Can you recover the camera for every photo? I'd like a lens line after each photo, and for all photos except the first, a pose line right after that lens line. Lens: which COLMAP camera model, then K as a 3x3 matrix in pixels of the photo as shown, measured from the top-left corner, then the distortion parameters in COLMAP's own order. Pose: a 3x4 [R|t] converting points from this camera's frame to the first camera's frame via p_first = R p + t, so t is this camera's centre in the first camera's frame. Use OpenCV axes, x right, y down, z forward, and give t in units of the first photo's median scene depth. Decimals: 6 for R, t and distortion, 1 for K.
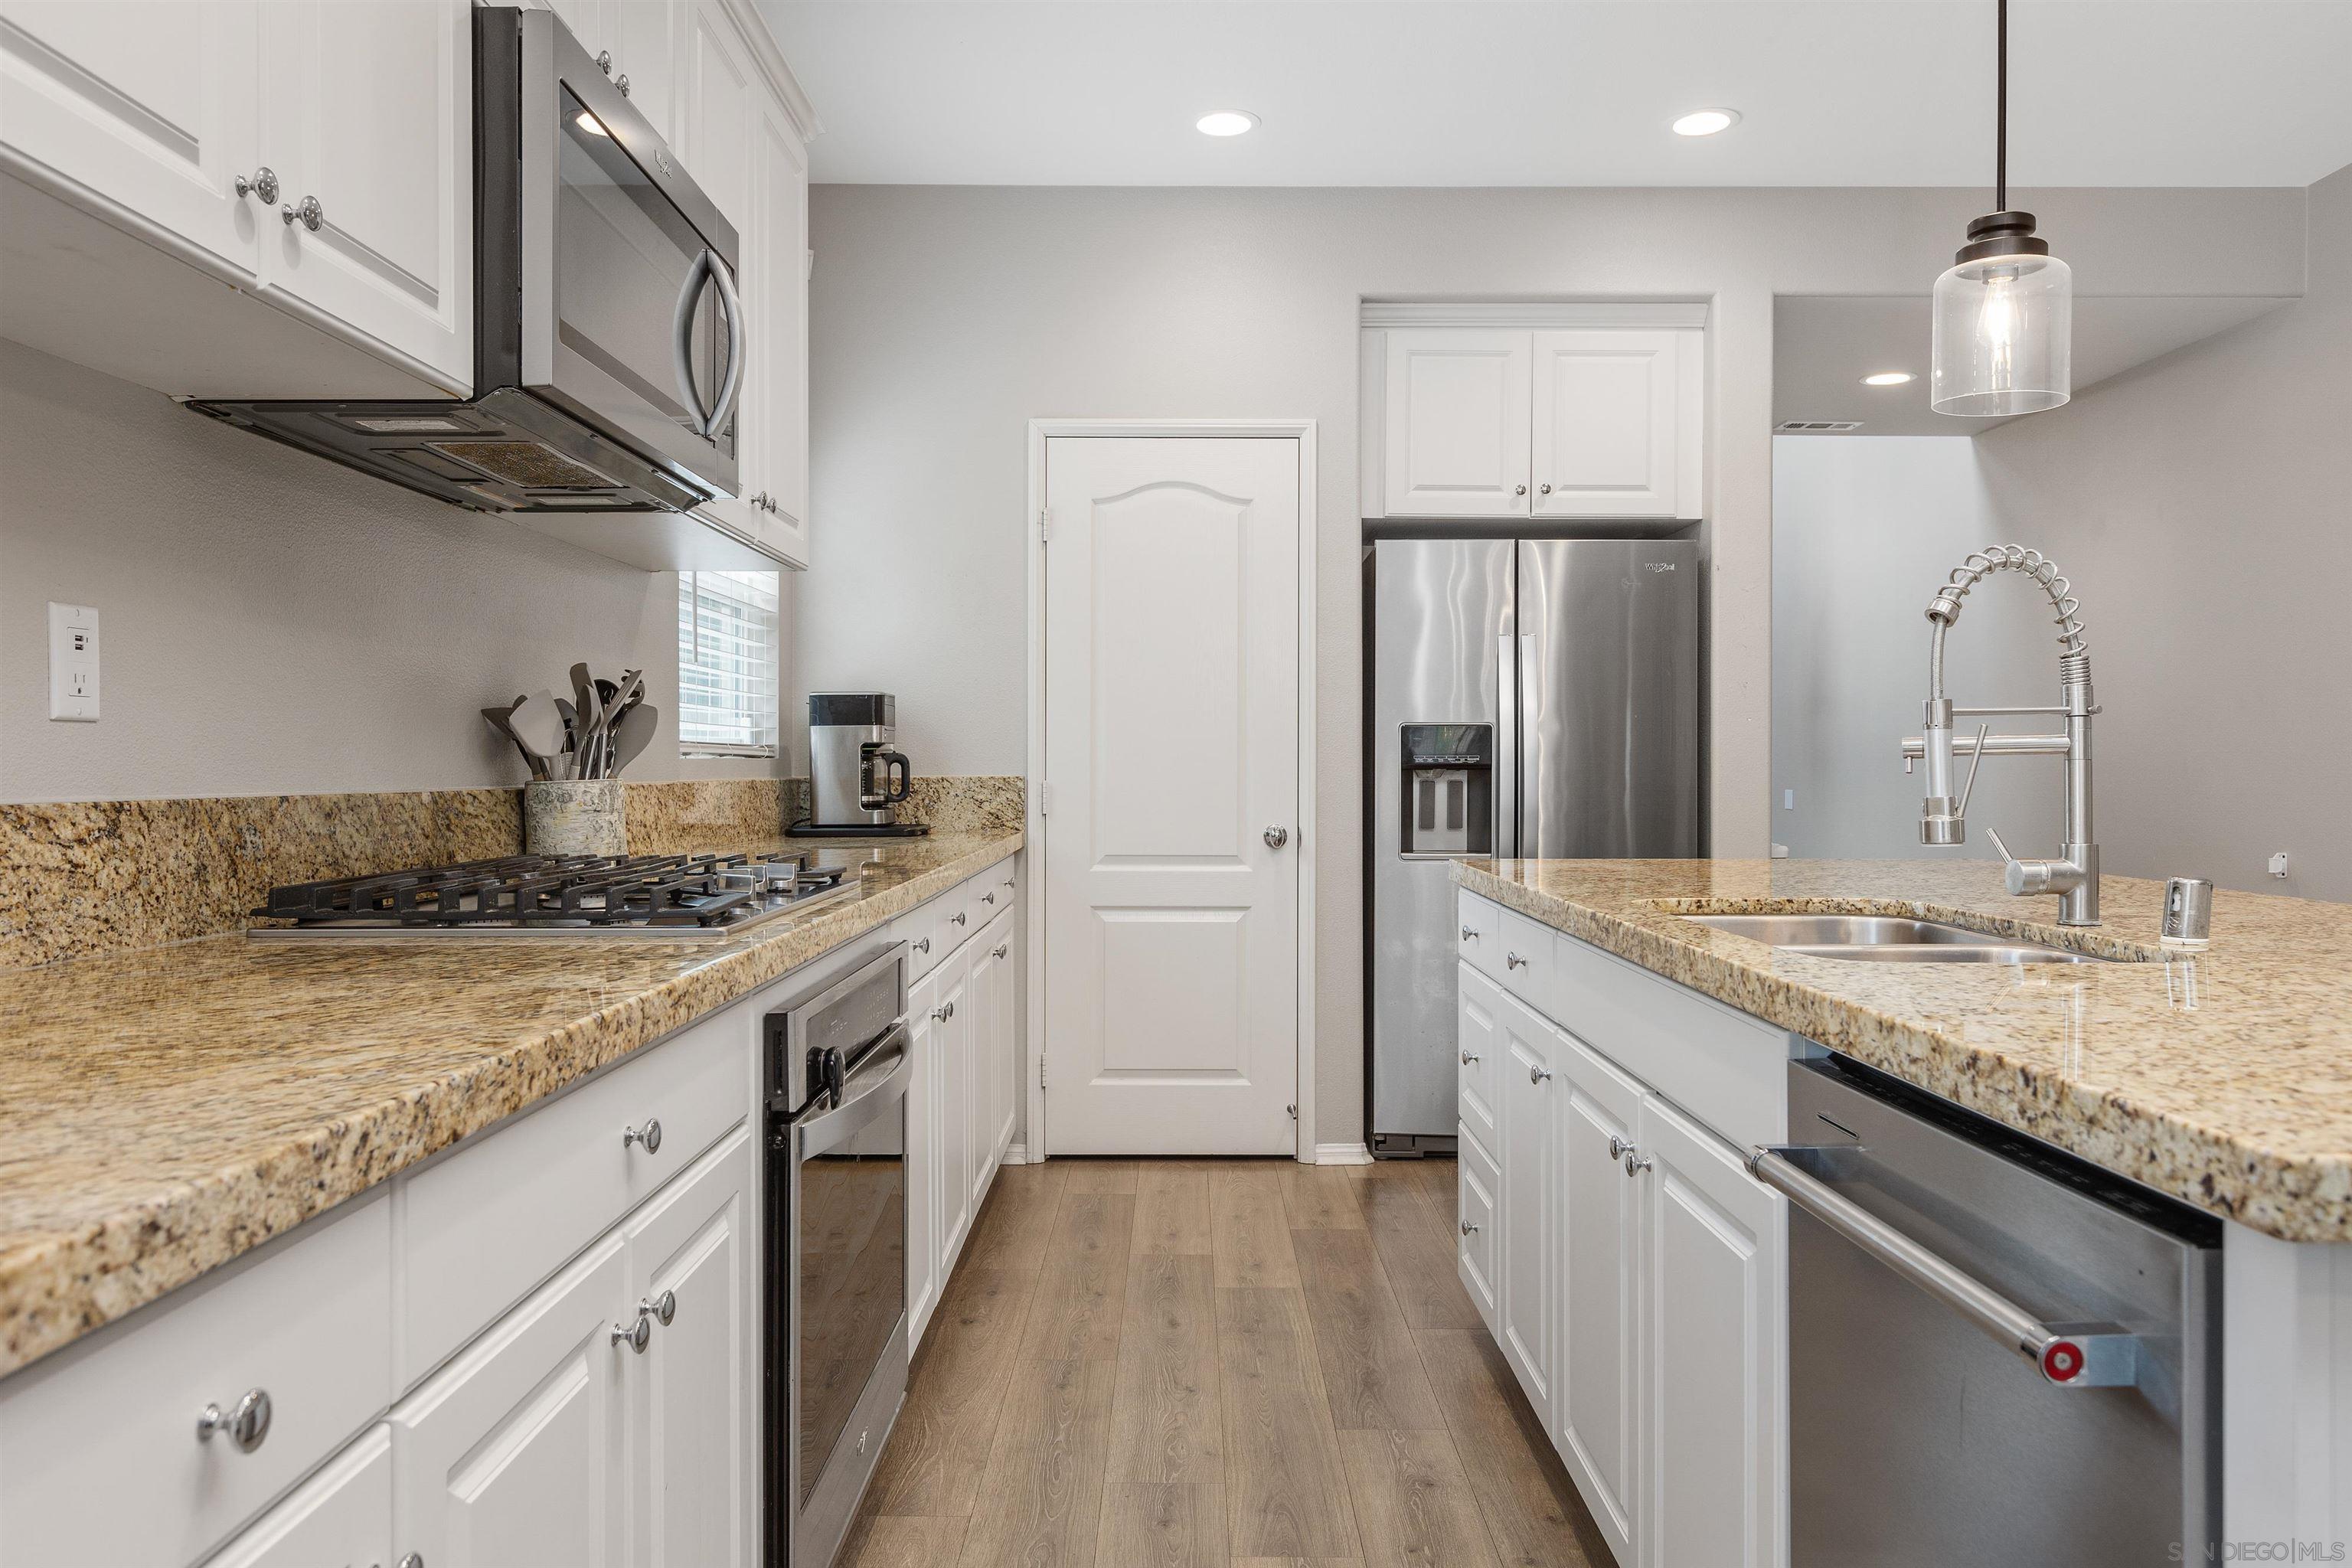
lens RADIAL K [[1662.4, 0, 1160.8], [0, 1662.4, 766.4], [0, 0, 1]] dist [-0.000158, -0.000933]
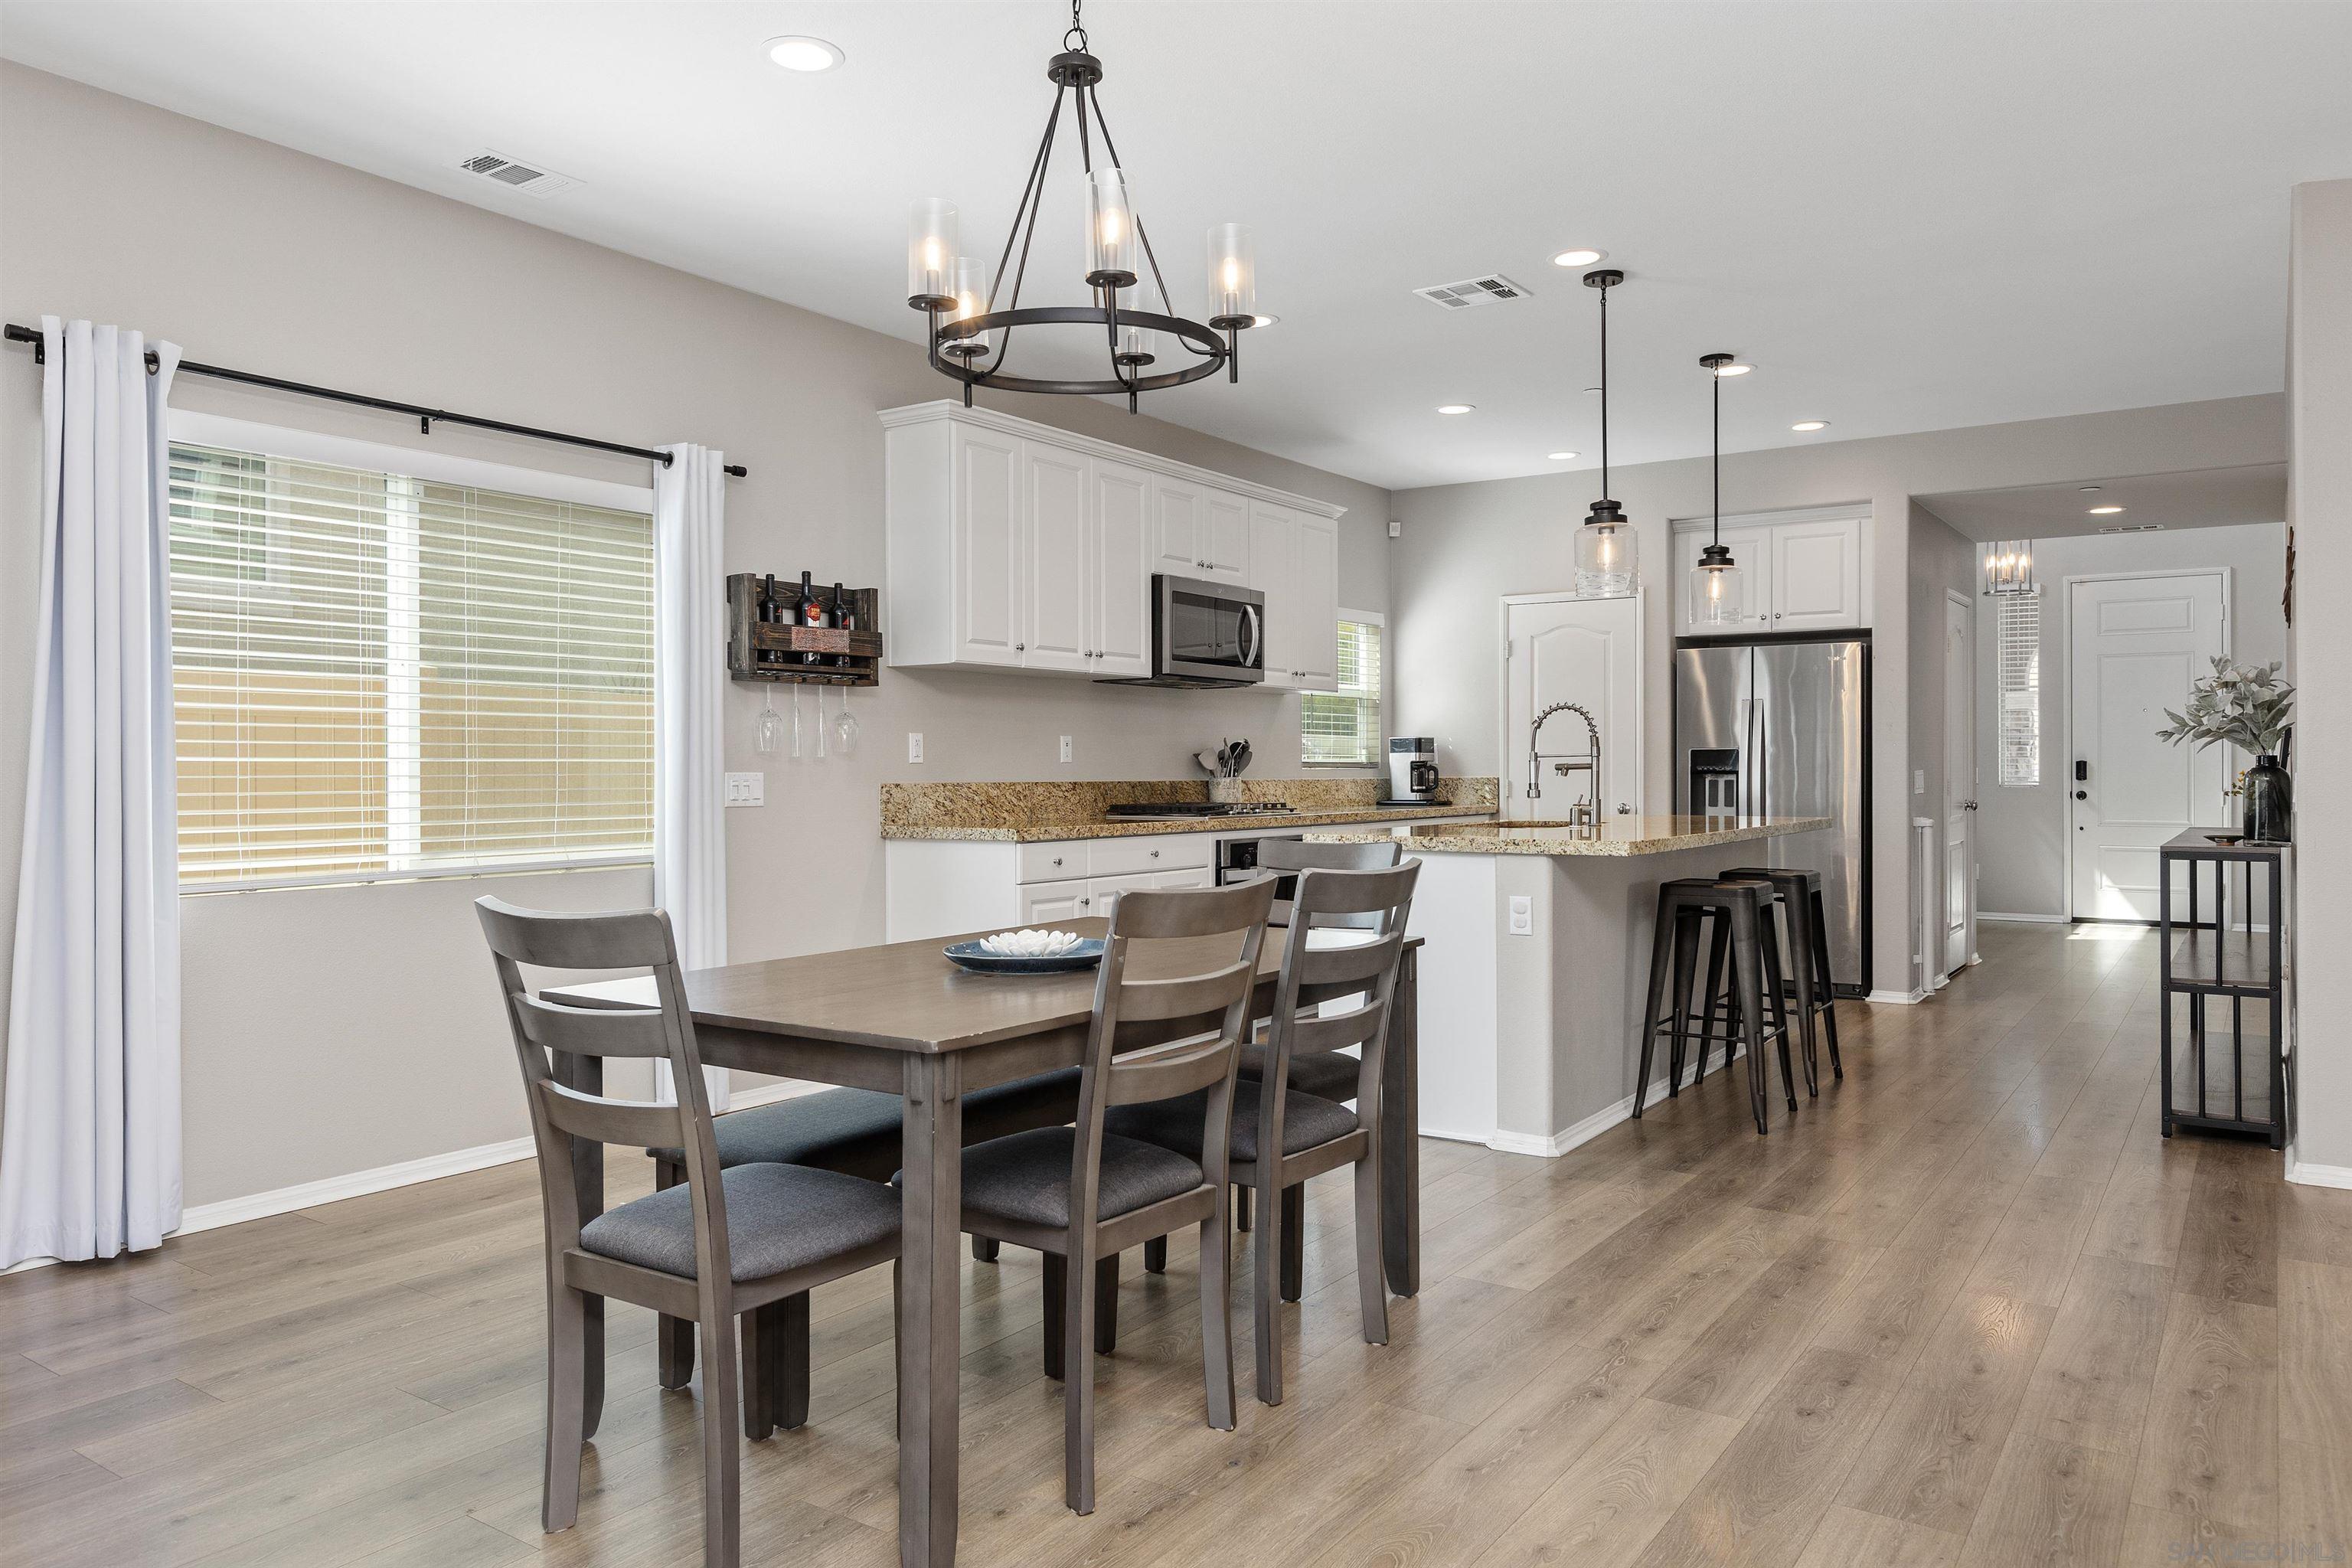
lens RADIAL K [[1662.4, 0, 1167.1], [0, 1662.4, 764.1], [0, 0, 1]] dist [-0.000158, -0.000933]
pose [[0.827007, -0.004464, -0.562174, 0.786938], [0.002398, 0.999987, -0.004413, -0.001878], [0.562186, 0.002302, 0.827007, -0.957310]]
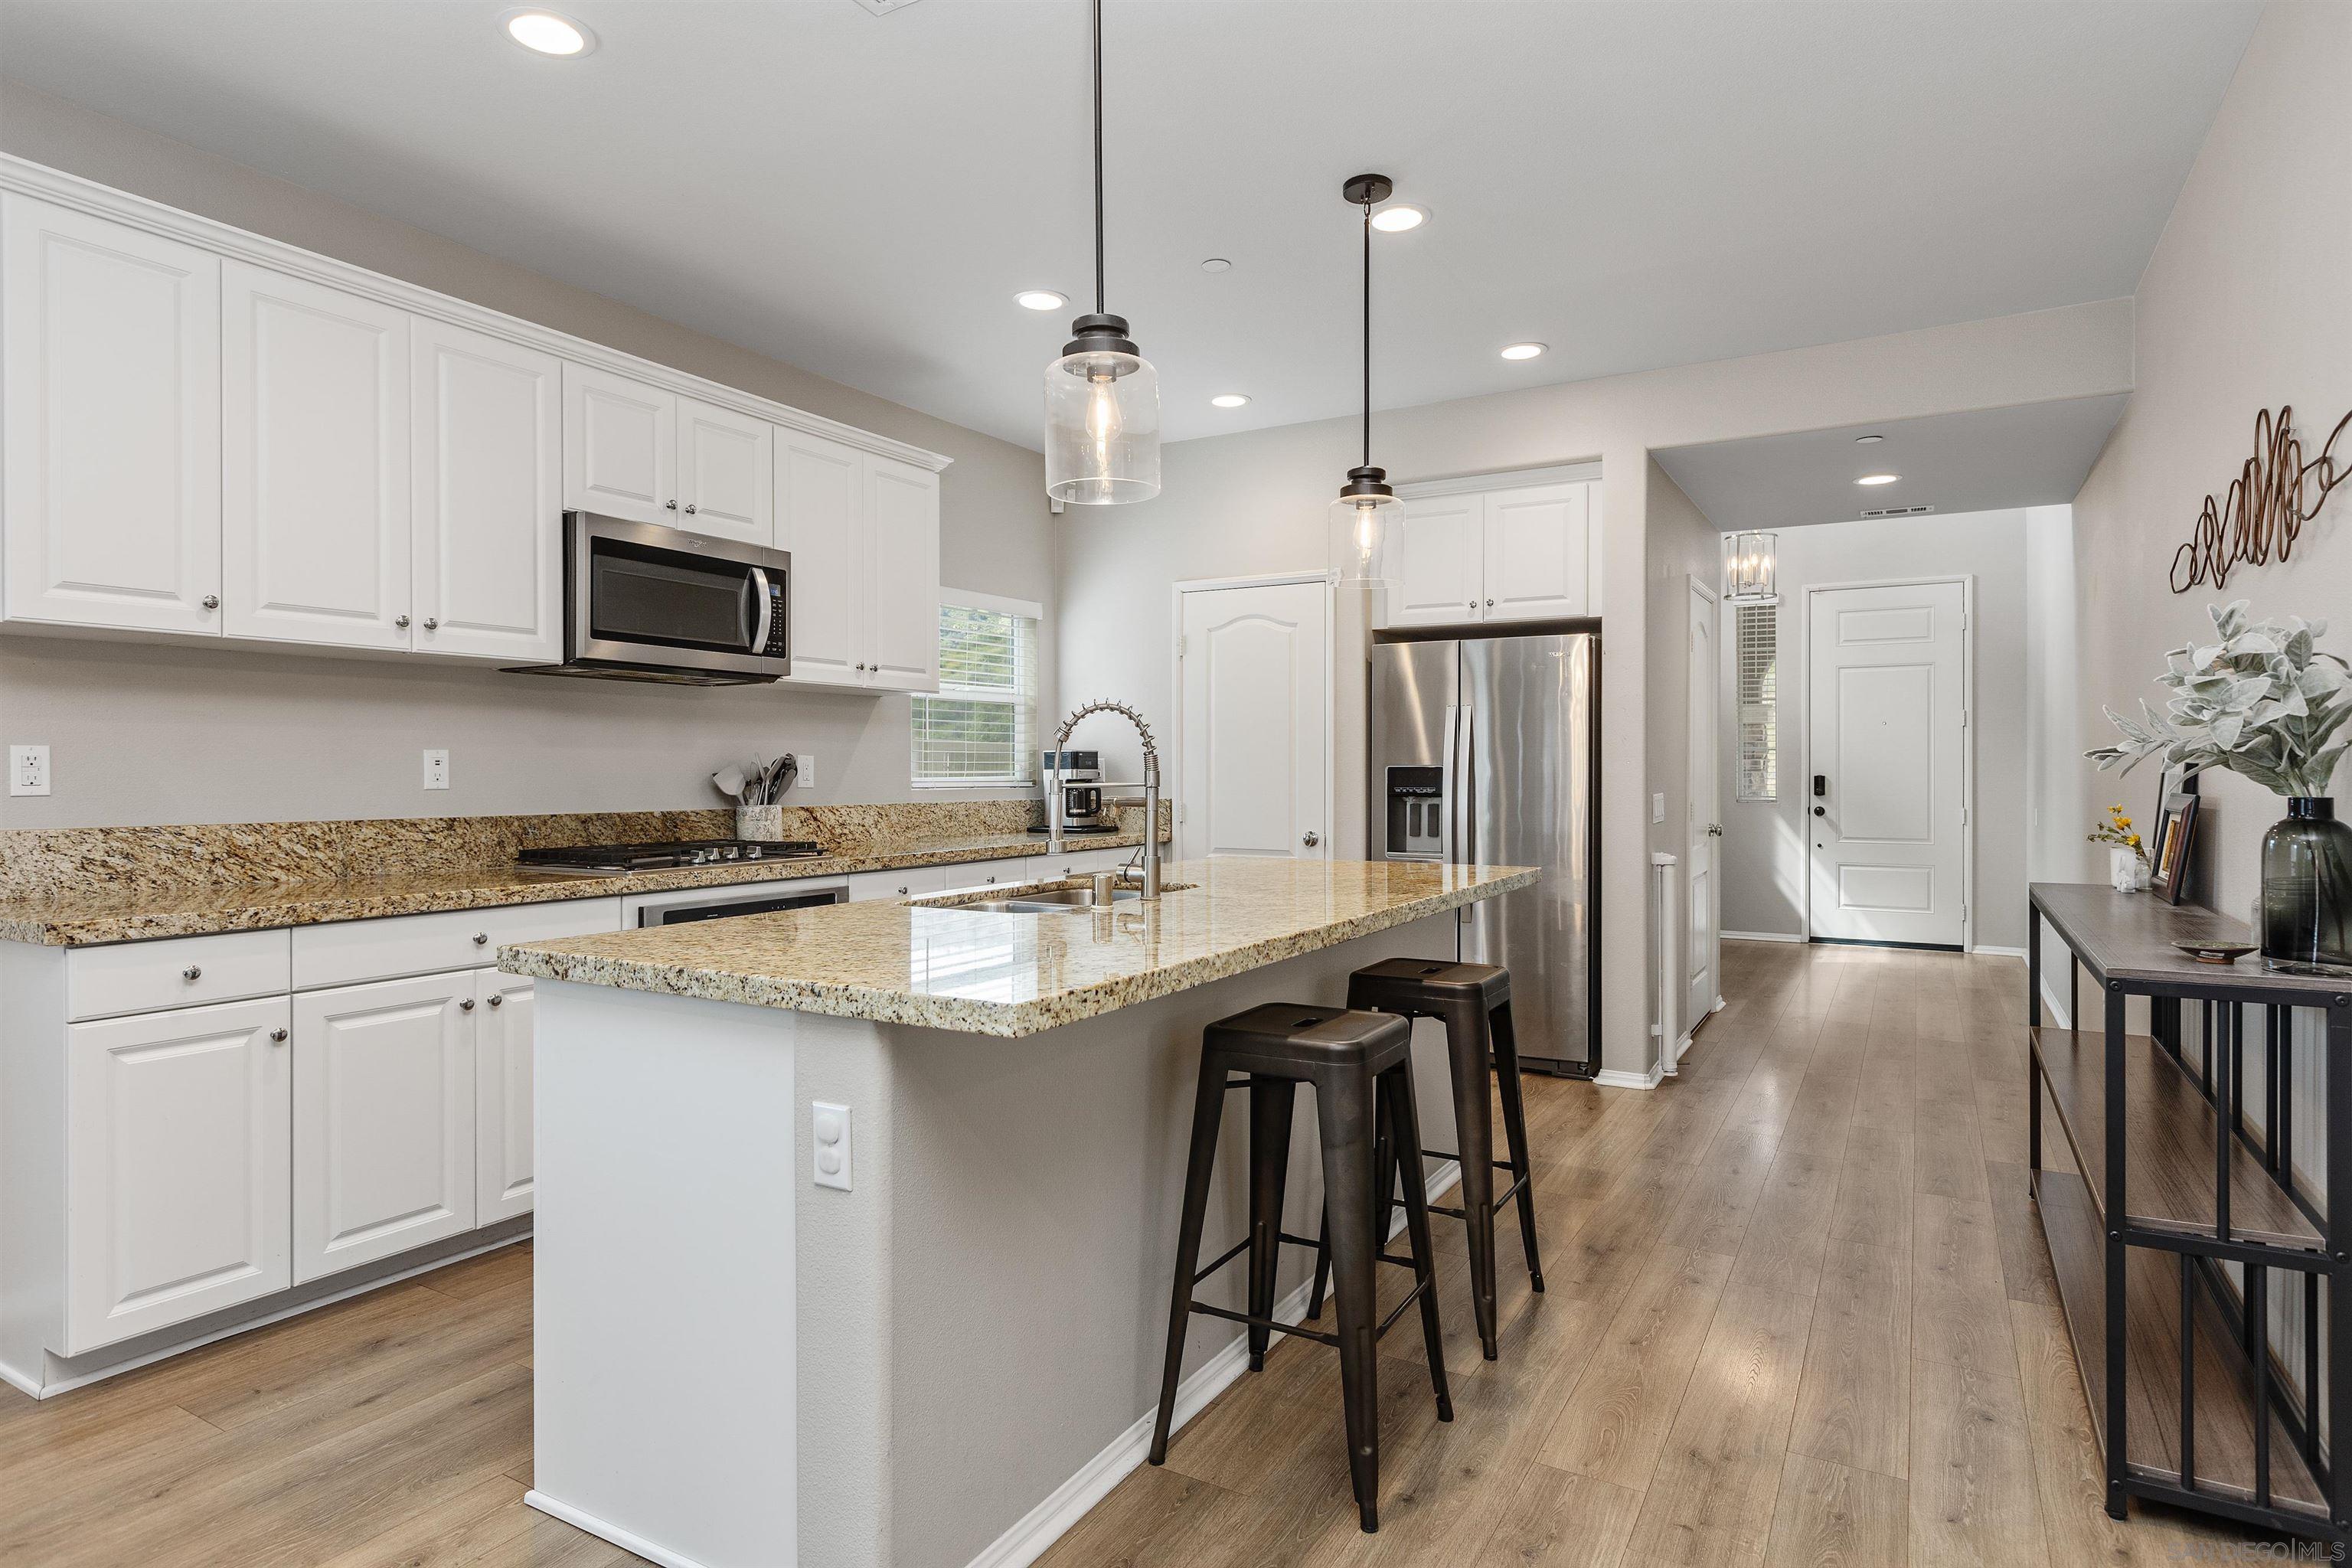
lens RADIAL K [[1293.4, 0, 1187.6], [0, 1293.4, 772.8], [0, 0, 1]] dist [-0.002112, 0.000990]
pose [[0.868445, -0.000938, -0.495785, 0.637361], [0.001163, 0.999999, 0.000144, -0.022300], [0.495784, -0.000702, 0.868446, -0.120437]]
